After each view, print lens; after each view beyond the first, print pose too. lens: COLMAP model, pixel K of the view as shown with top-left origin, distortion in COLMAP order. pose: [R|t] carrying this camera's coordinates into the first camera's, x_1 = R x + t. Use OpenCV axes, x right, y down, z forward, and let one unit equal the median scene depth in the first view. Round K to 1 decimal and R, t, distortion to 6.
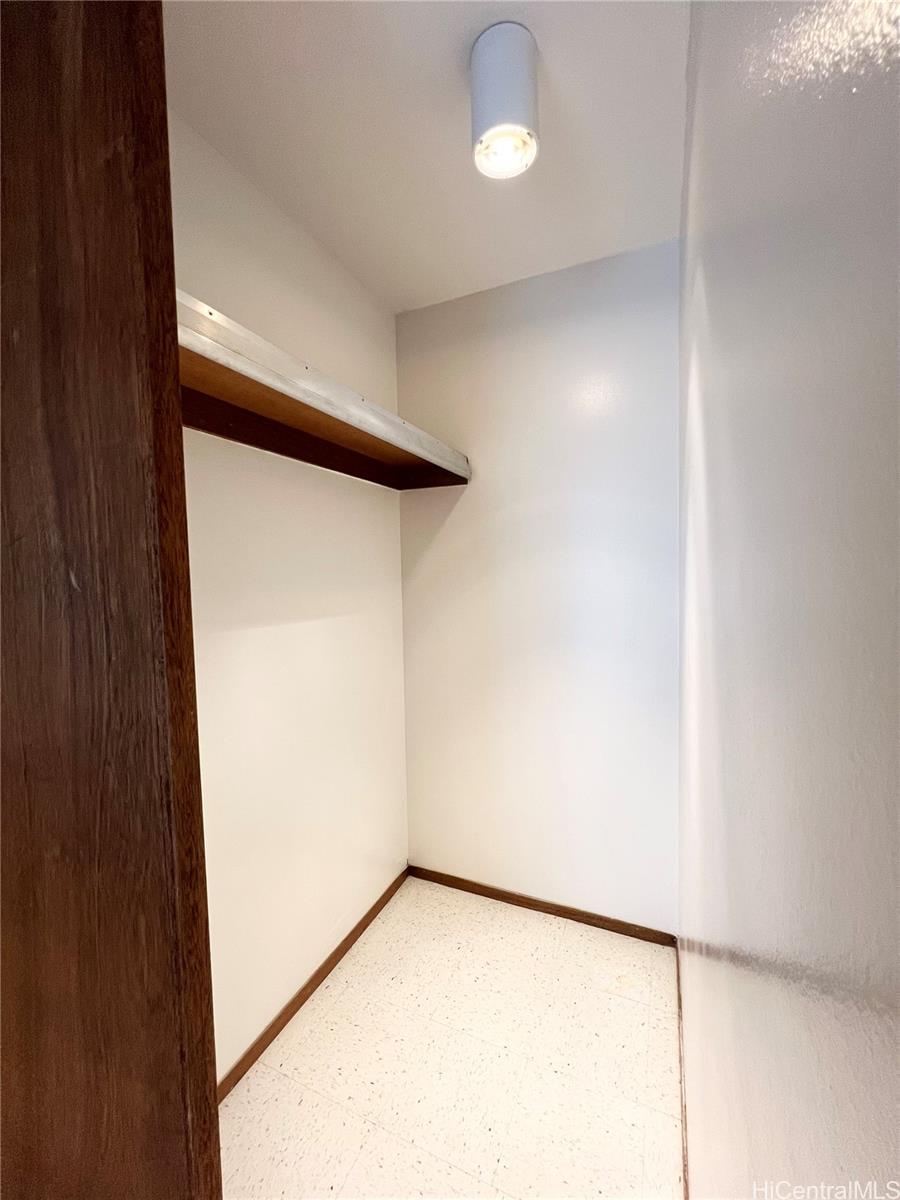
lens RADIAL K [[486.8, 0, 451.8], [0, 486.8, 606.9], [0, 0, 1]] dist [-0.003754, 0.002116]
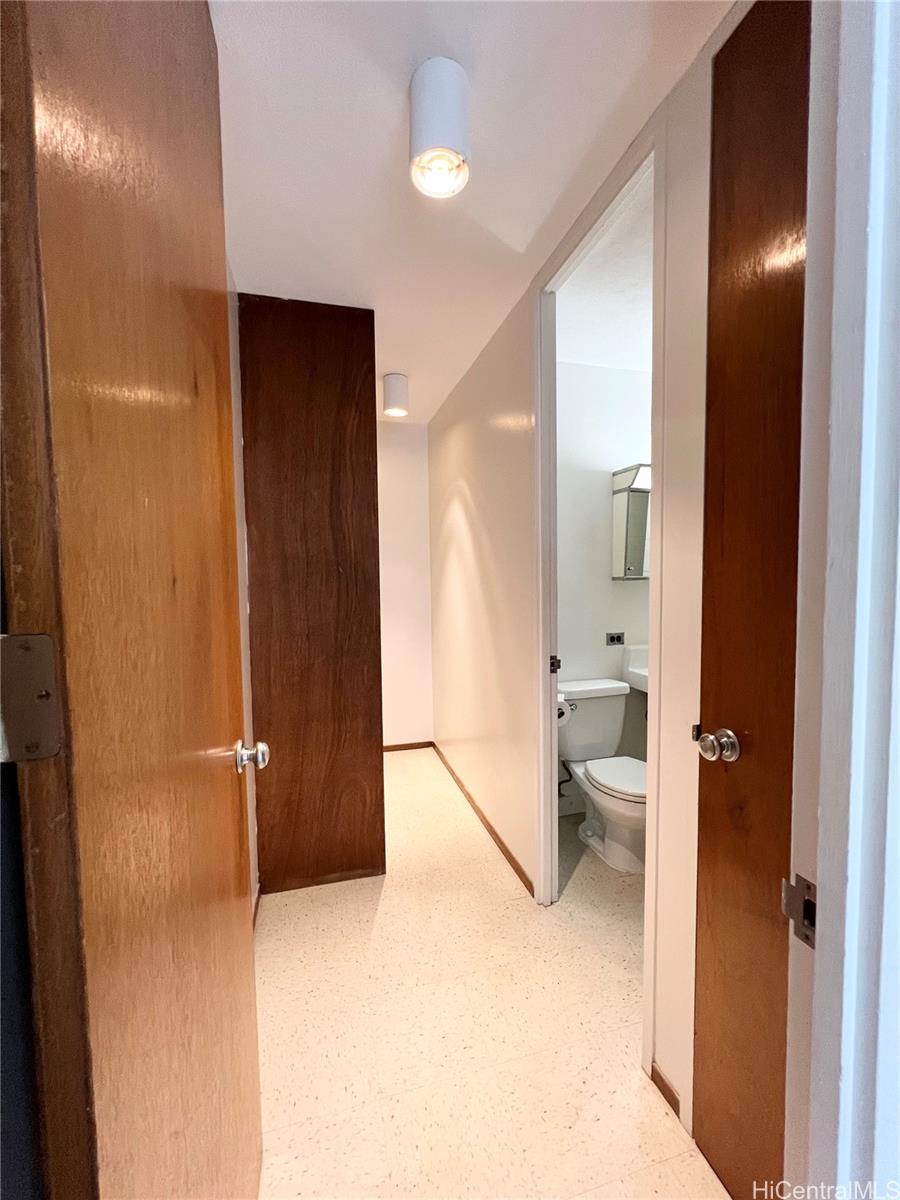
lens RADIAL K [[482.3, 0, 450.0], [0, 482.3, 598.3], [0, 0, 1]] dist [-0.001629, -0.000006]
pose [[0.781811, -0.025719, 0.622984, -2.303946], [0.038847, 0.999217, -0.007499, 0.196737], [-0.622304, 0.030064, 0.782198, -2.115548]]
